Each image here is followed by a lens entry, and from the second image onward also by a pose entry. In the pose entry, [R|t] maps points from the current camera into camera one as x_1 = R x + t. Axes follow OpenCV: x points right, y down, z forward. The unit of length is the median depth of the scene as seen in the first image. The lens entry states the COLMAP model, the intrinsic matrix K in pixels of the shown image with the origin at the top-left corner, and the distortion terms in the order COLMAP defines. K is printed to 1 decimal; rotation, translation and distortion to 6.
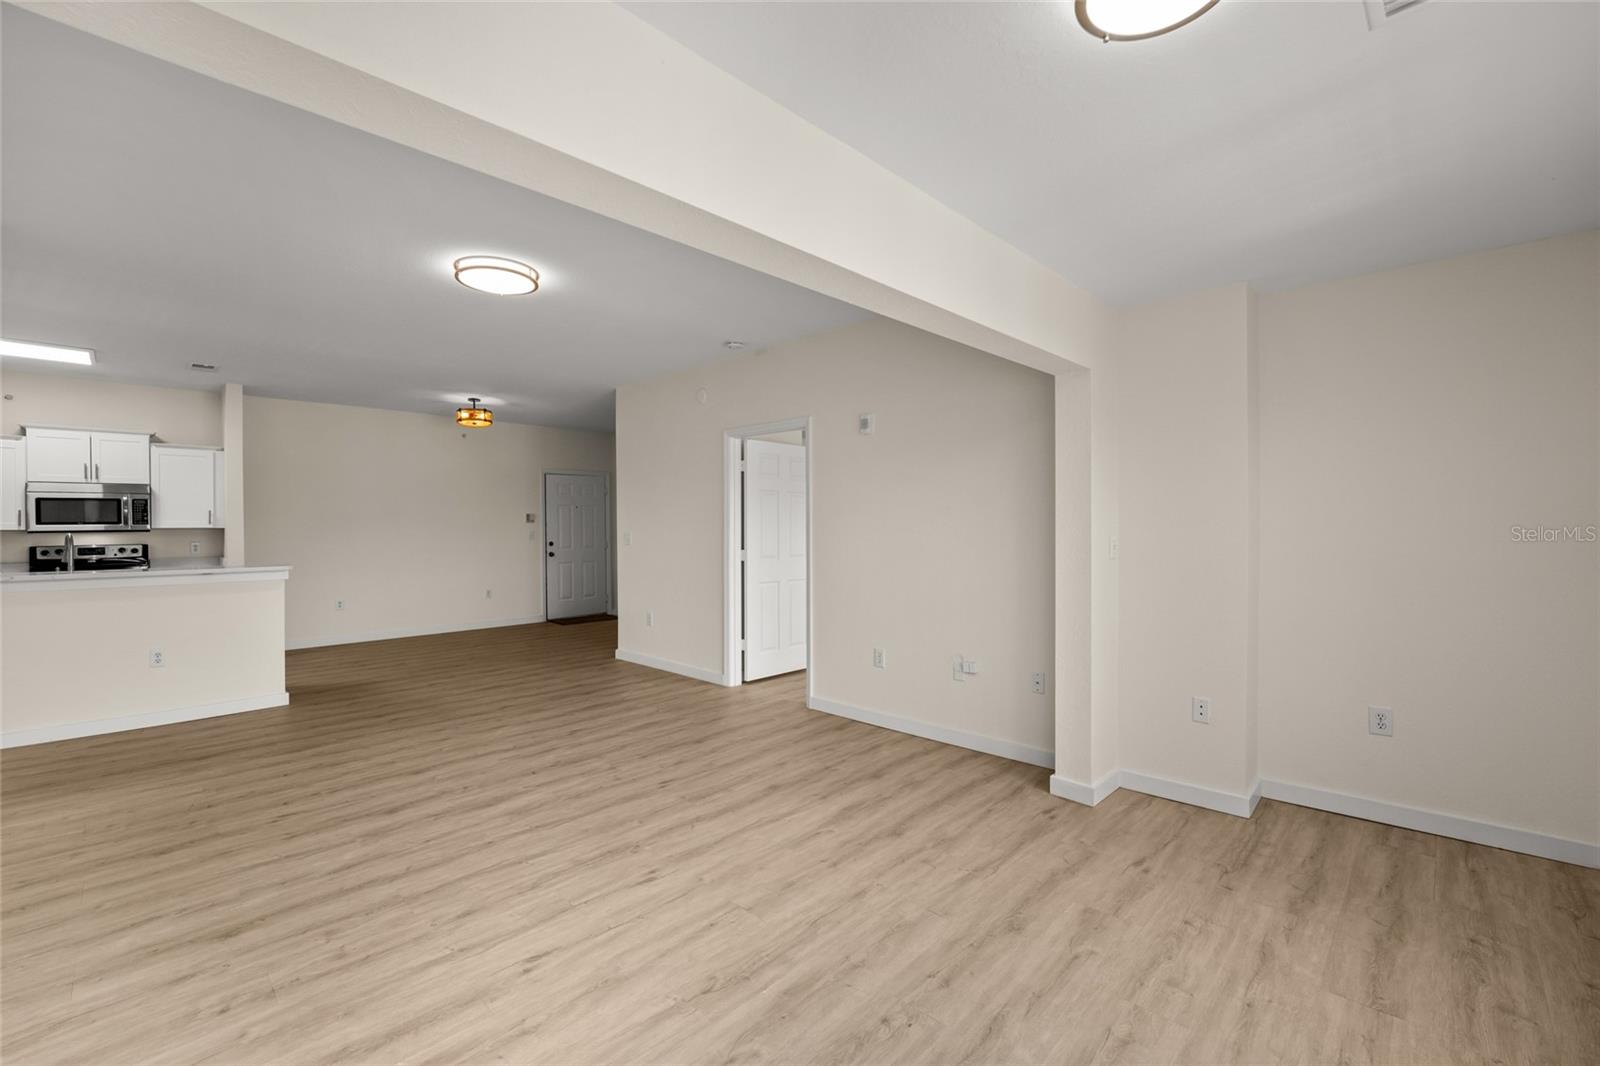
lens RADIAL K [[669.3, 0, 814.3], [0, 669.3, 529.9], [0, 0, 1]] dist [-0.016370, -0.000164]
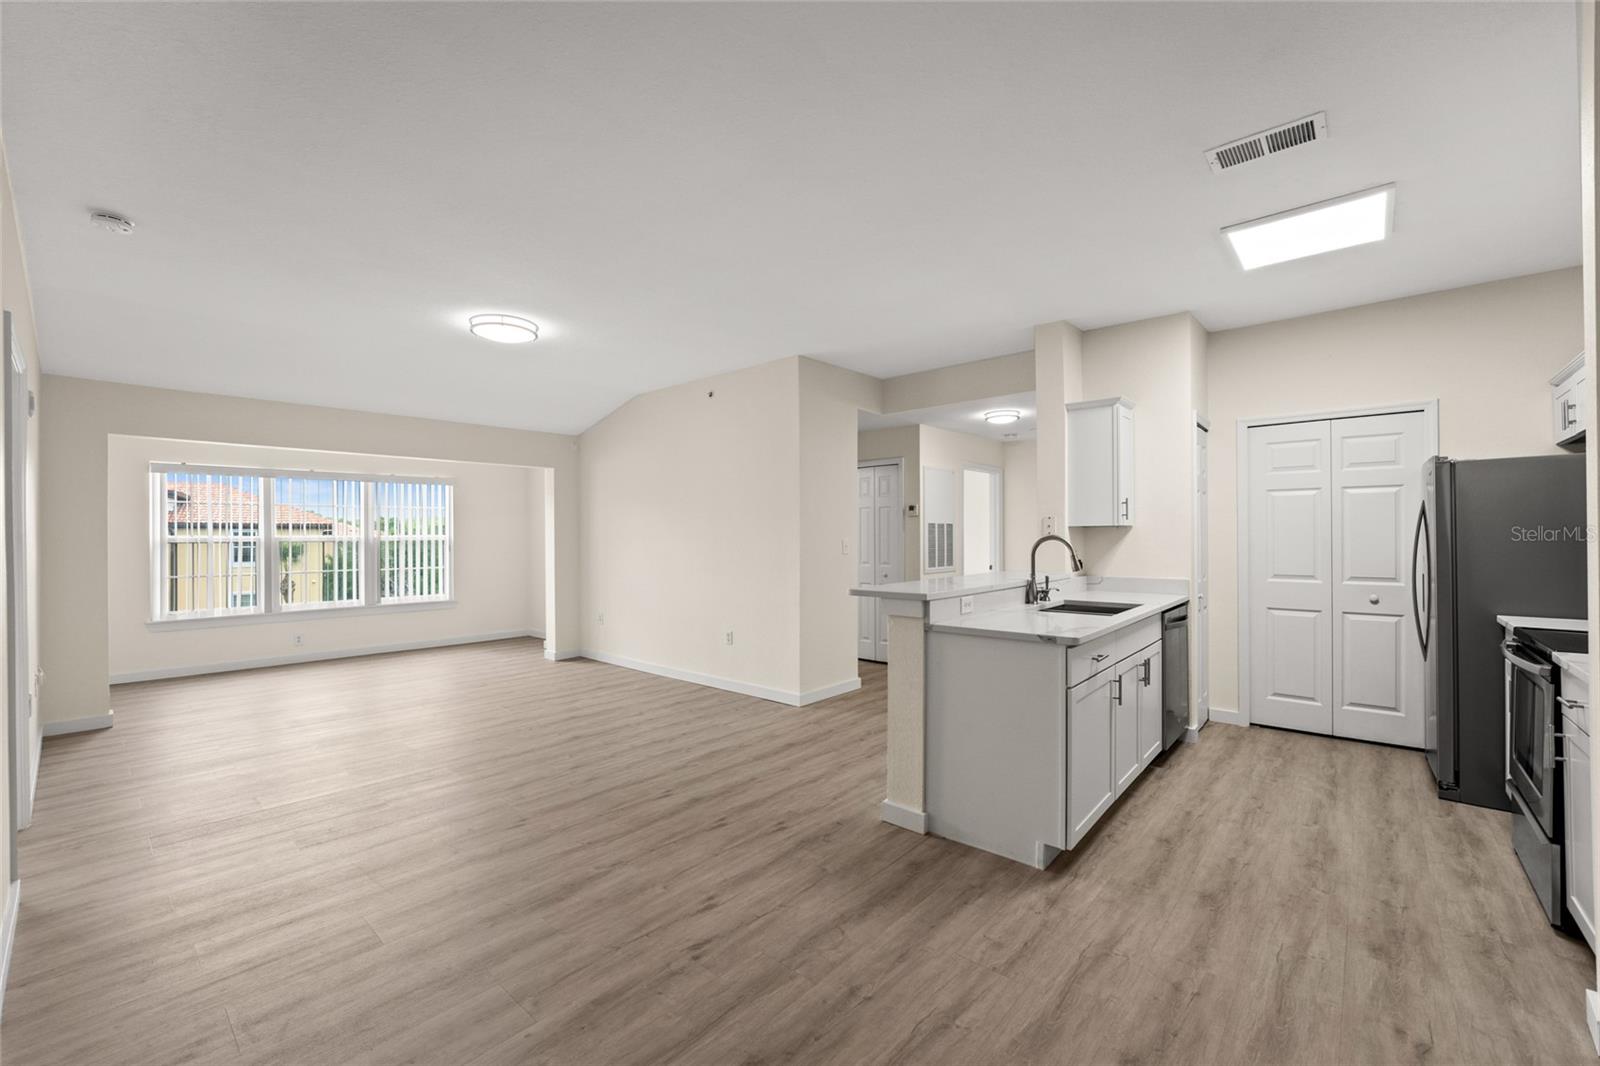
lens RADIAL K [[650.9, 0, 800.0], [0, 650.9, 533.0], [0, 0, 1]] dist [-0.013793, 0.000035]
pose [[-0.999162, 0.010086, -0.039666, -0.890551], [0.009927, 0.999942, 0.004206, -0.006672], [0.039706, 0.003809, -0.999204, 2.034155]]
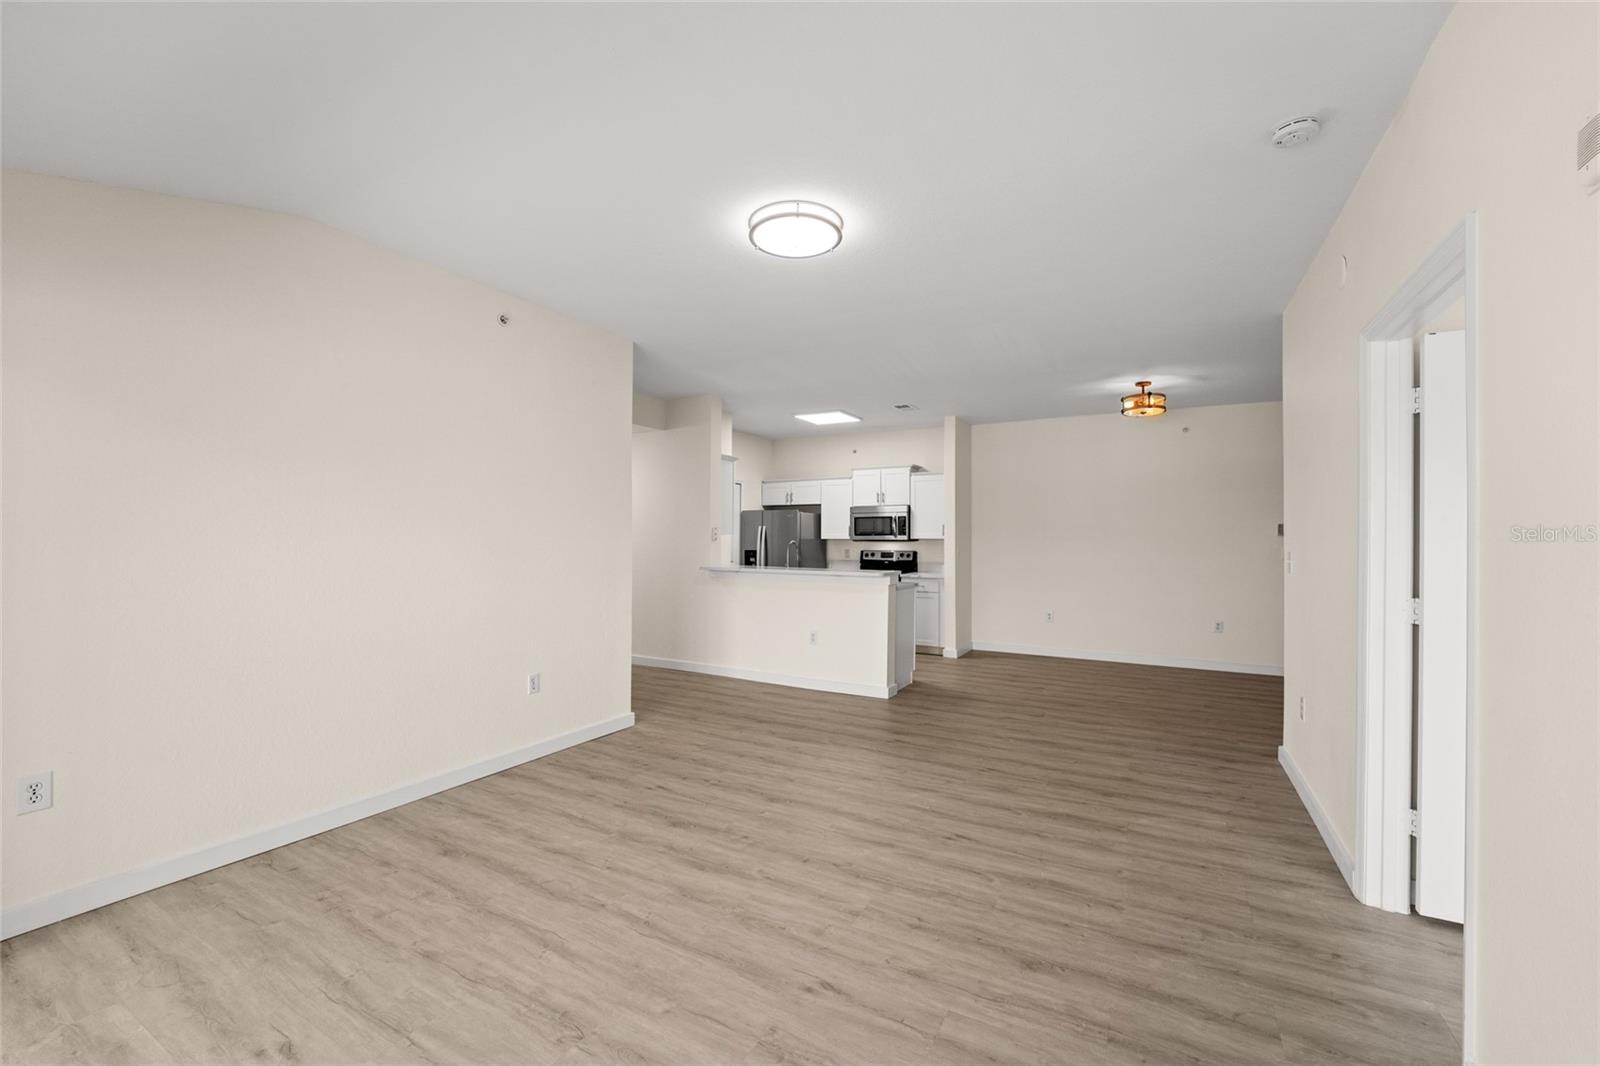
lens RADIAL K [[650.9, 0, 800.0], [0, 650.9, 533.0], [0, 0, 1]] dist [-0.013793, 0.000035]
pose [[0.248358, -0.002029, -0.968666, 0.271623], [-0.017396, 0.999827, -0.006555, -0.002448], [0.968512, 0.018478, 0.248280, 0.746601]]
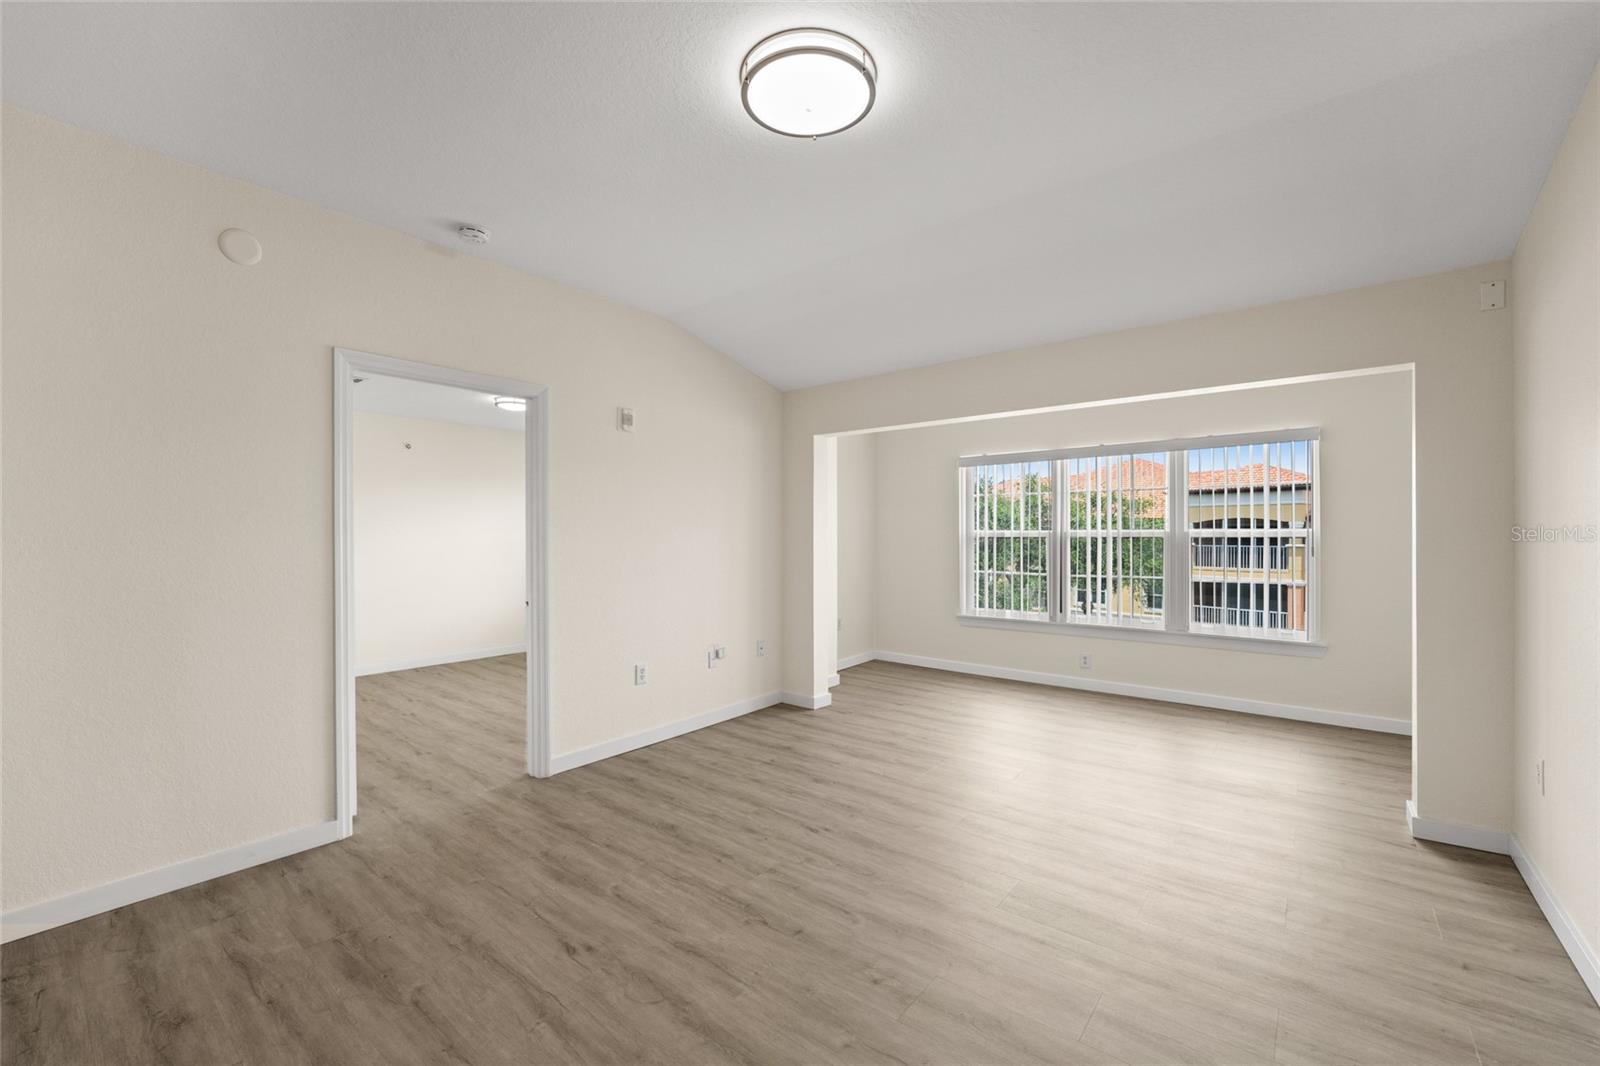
lens RADIAL K [[650.9, 0, 800.0], [0, 650.9, 533.0], [0, 0, 1]] dist [-0.013793, 0.000035]
pose [[-0.083613, 0.008664, 0.996461, -0.942045], [0.011176, 0.999907, -0.007757, 0.004402], [-0.996436, 0.010488, -0.083703, 0.969878]]
